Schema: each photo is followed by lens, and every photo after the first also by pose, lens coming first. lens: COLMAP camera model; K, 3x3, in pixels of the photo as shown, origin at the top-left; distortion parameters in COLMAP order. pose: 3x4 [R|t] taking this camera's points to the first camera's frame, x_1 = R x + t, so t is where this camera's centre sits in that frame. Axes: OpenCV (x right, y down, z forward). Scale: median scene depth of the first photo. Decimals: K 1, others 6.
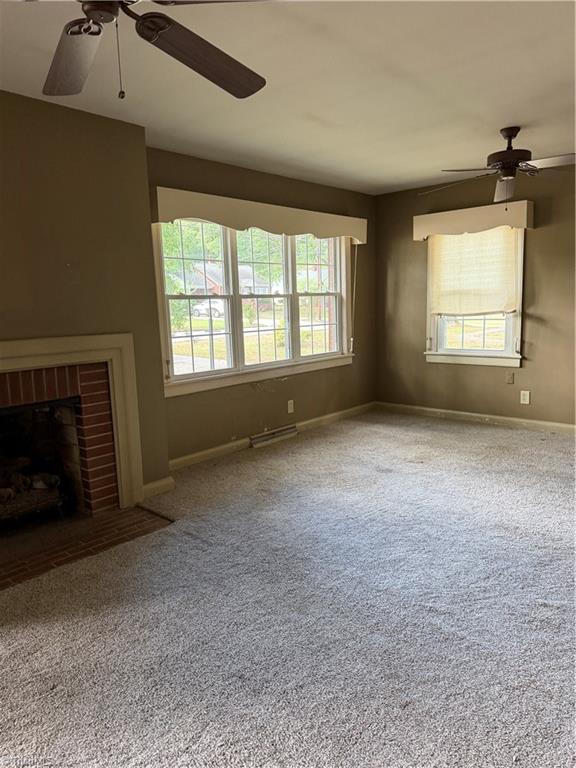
lens RADIAL K [[529.7, 0, 282.1], [0, 529.7, 382.1], [0, 0, 1]] dist [0.040853, -0.043588]
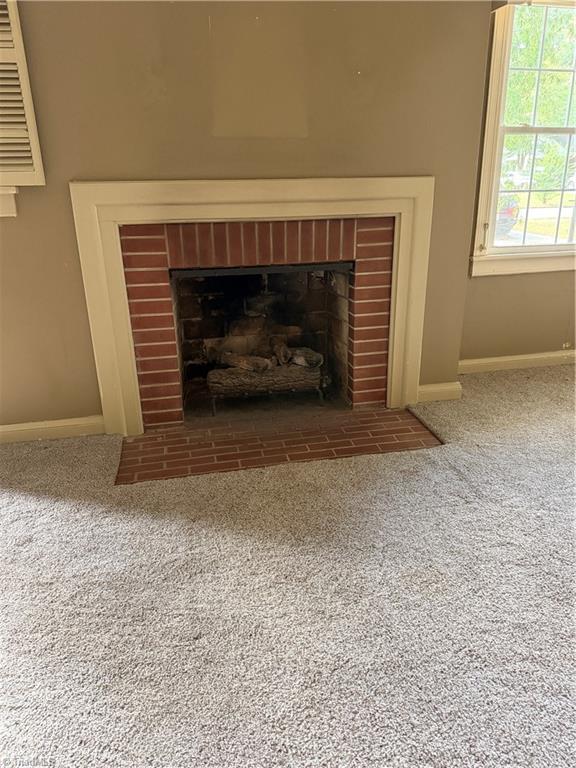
lens RADIAL K [[529.7, 0, 288.0], [0, 529.7, 387.7], [0, 0, 1]] dist [0.040853, -0.043588]
pose [[0.813452, 0.223744, -0.536874, 0.002946], [-0.092169, 0.960973, 0.260838, 0.010711], [0.574283, -0.162696, 0.802328, 0.278098]]
